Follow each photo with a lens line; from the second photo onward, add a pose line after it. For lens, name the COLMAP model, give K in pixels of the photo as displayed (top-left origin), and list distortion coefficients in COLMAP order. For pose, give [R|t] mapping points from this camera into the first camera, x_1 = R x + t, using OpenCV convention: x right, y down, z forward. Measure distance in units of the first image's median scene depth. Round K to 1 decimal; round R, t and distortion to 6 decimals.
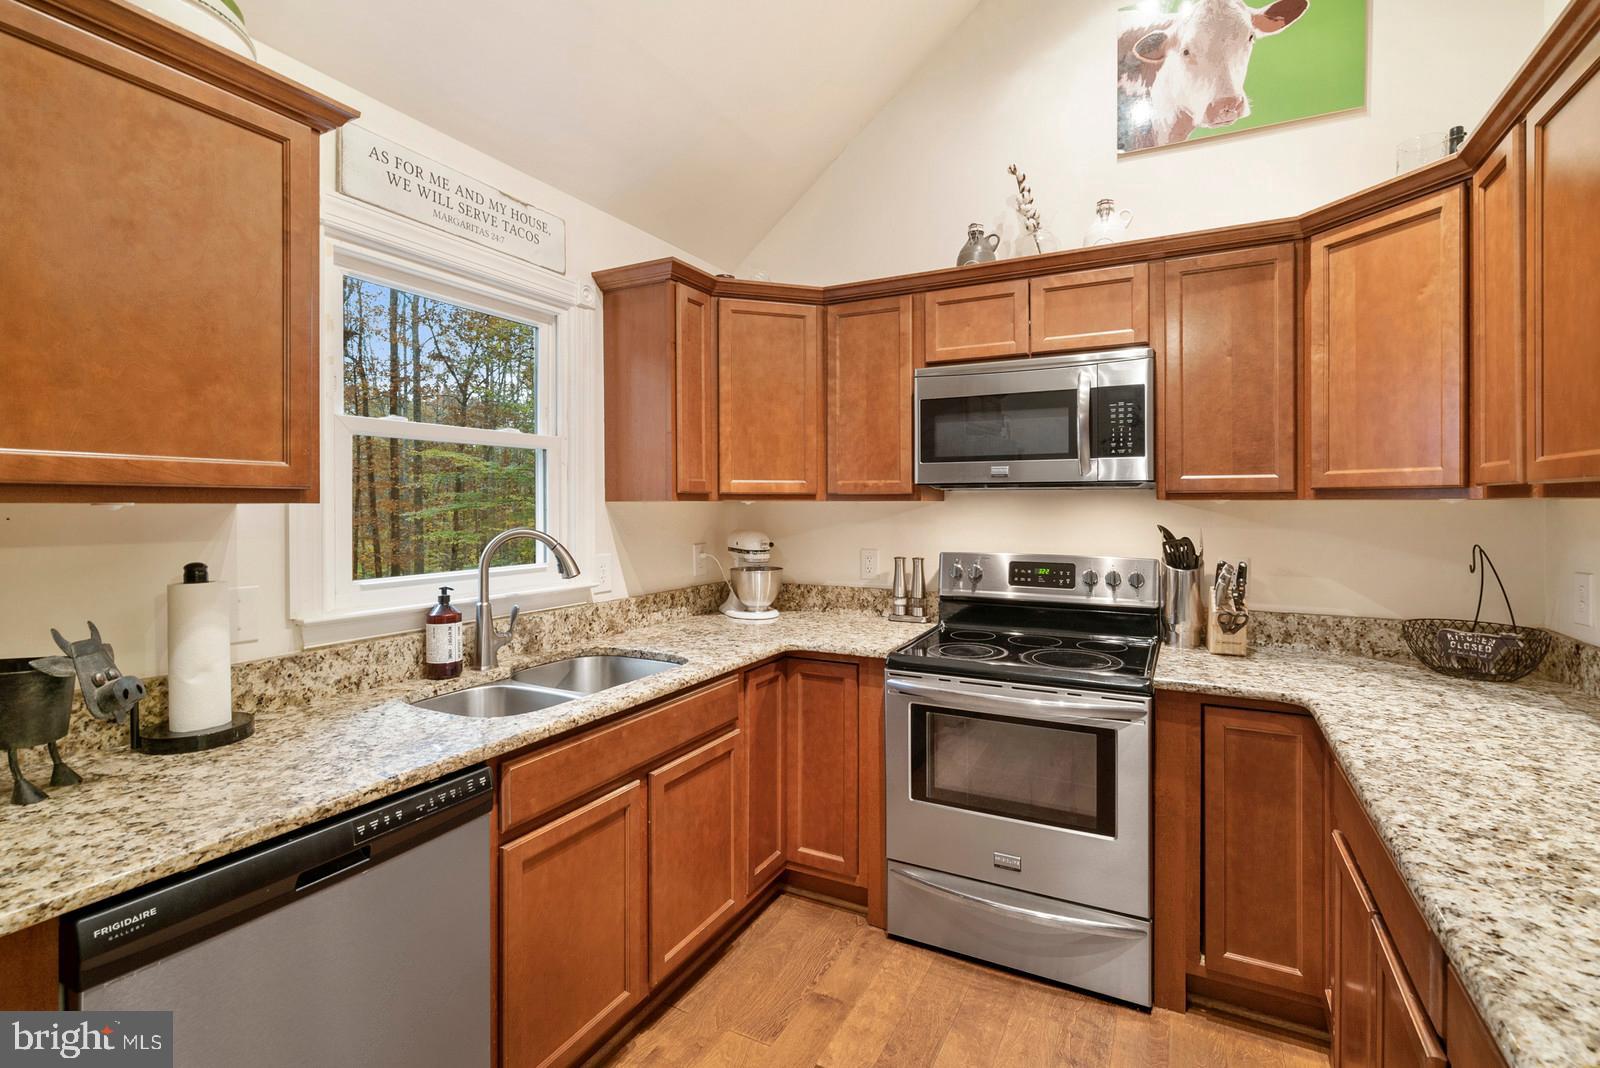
lens RADIAL K [[743.8, 0, 759.6], [0, 743.8, 520.6], [0, 0, 1]] dist [-0.008417, 0.003781]
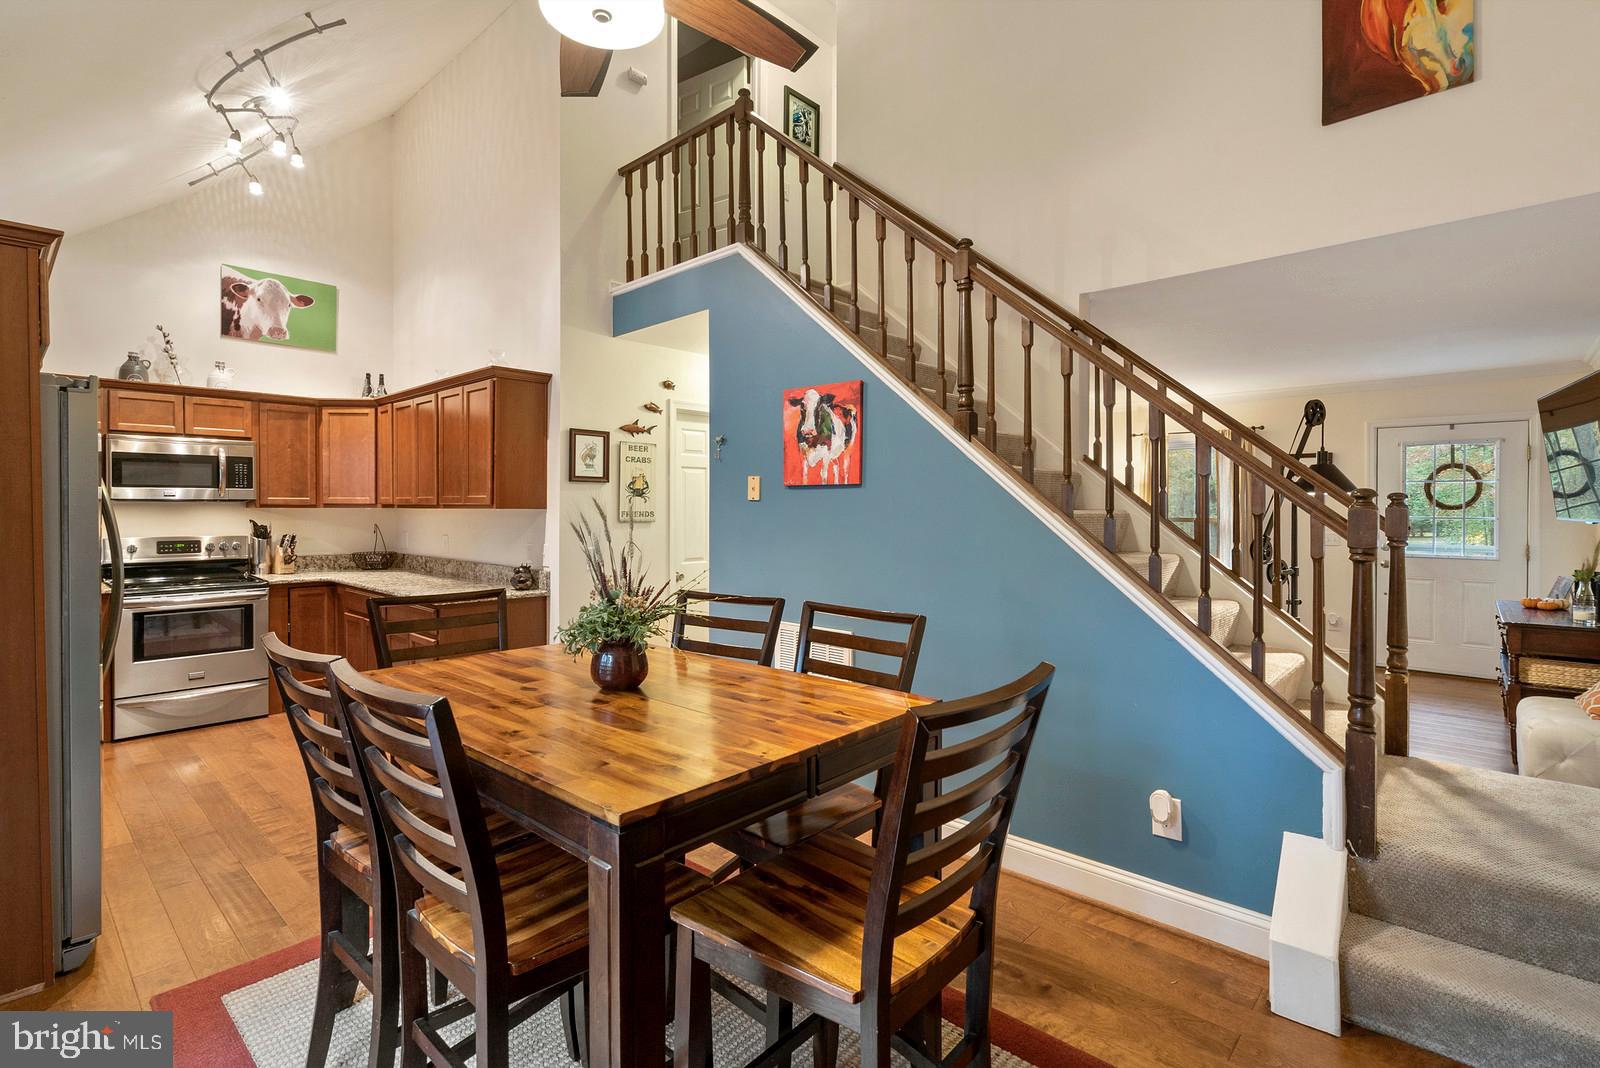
lens RADIAL K [[743.8, 0, 853.2], [0, 743.8, 496.7], [0, 0, 1]] dist [-0.008417, 0.003781]
pose [[0.178384, 0.017556, 0.983804, -1.388894], [0.021817, 0.999524, -0.021792, 0.026745], [-0.983719, 0.025351, 0.177916, -1.210756]]
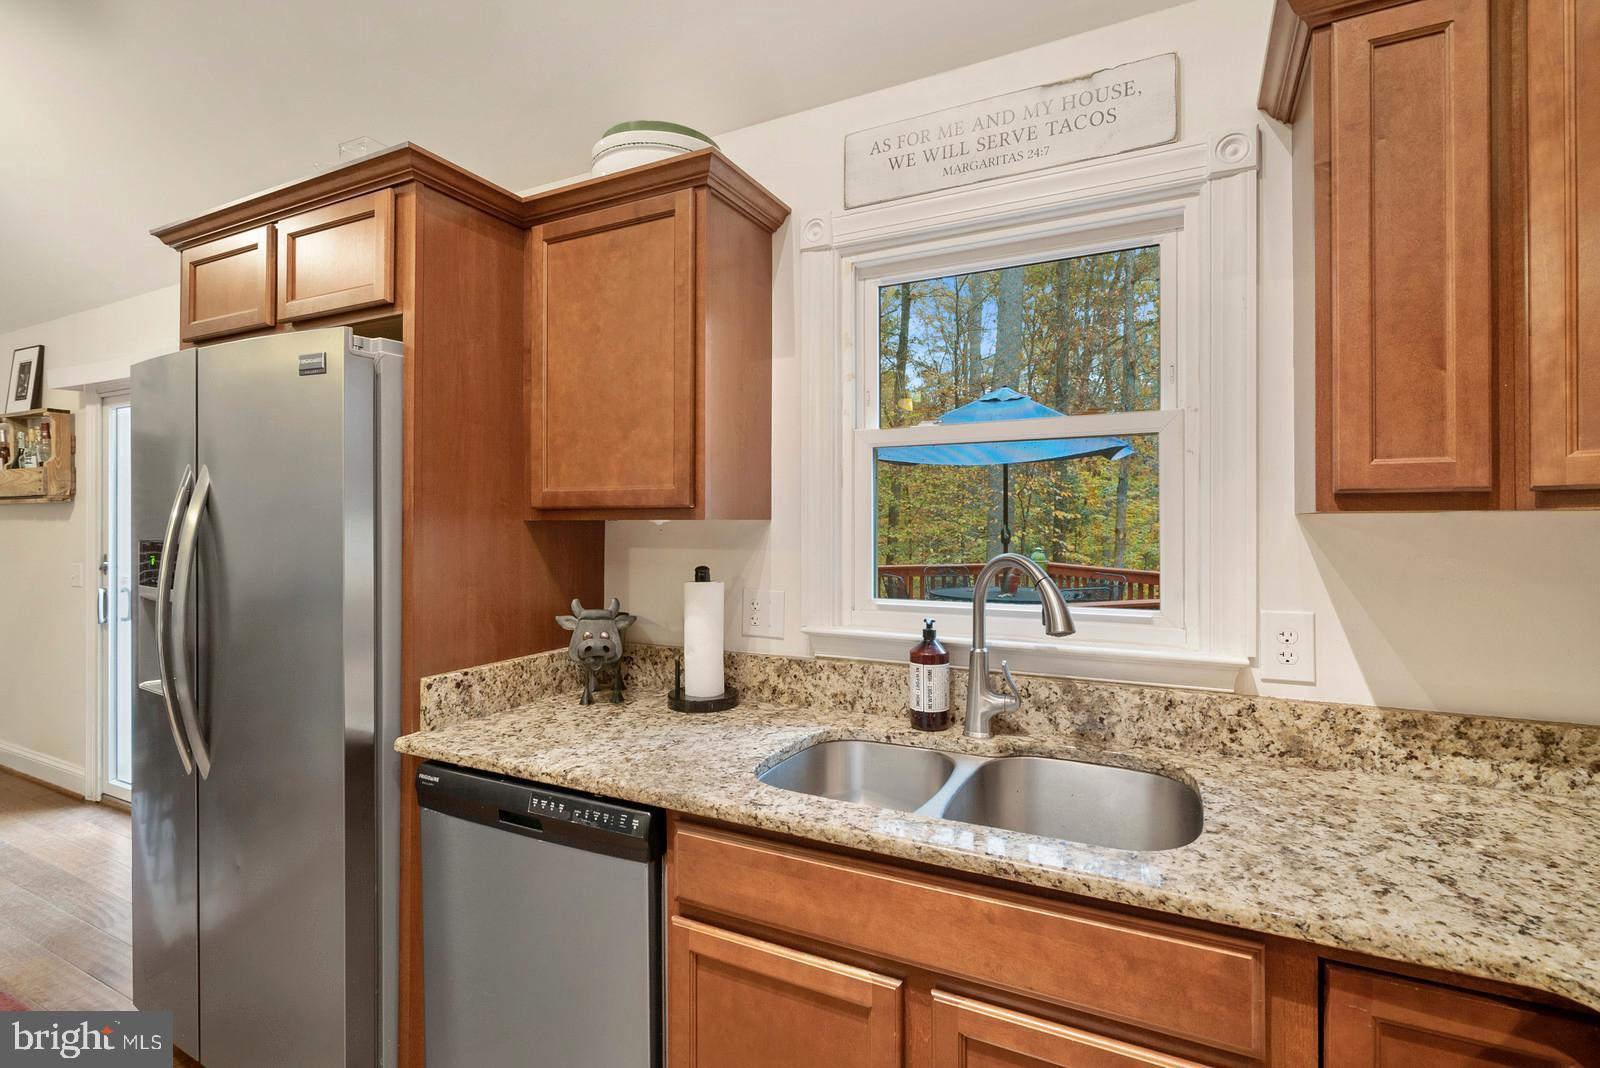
lens RADIAL K [[743.8, 0, 848.0], [0, 743.8, 518.0], [0, 0, 1]] dist [-0.008417, 0.003781]
pose [[0.070282, 0.000013, -0.997527, 0.348764], [-0.016597, 0.999862, -0.001156, -0.018321], [0.997389, 0.016637, 0.070272, 0.745336]]
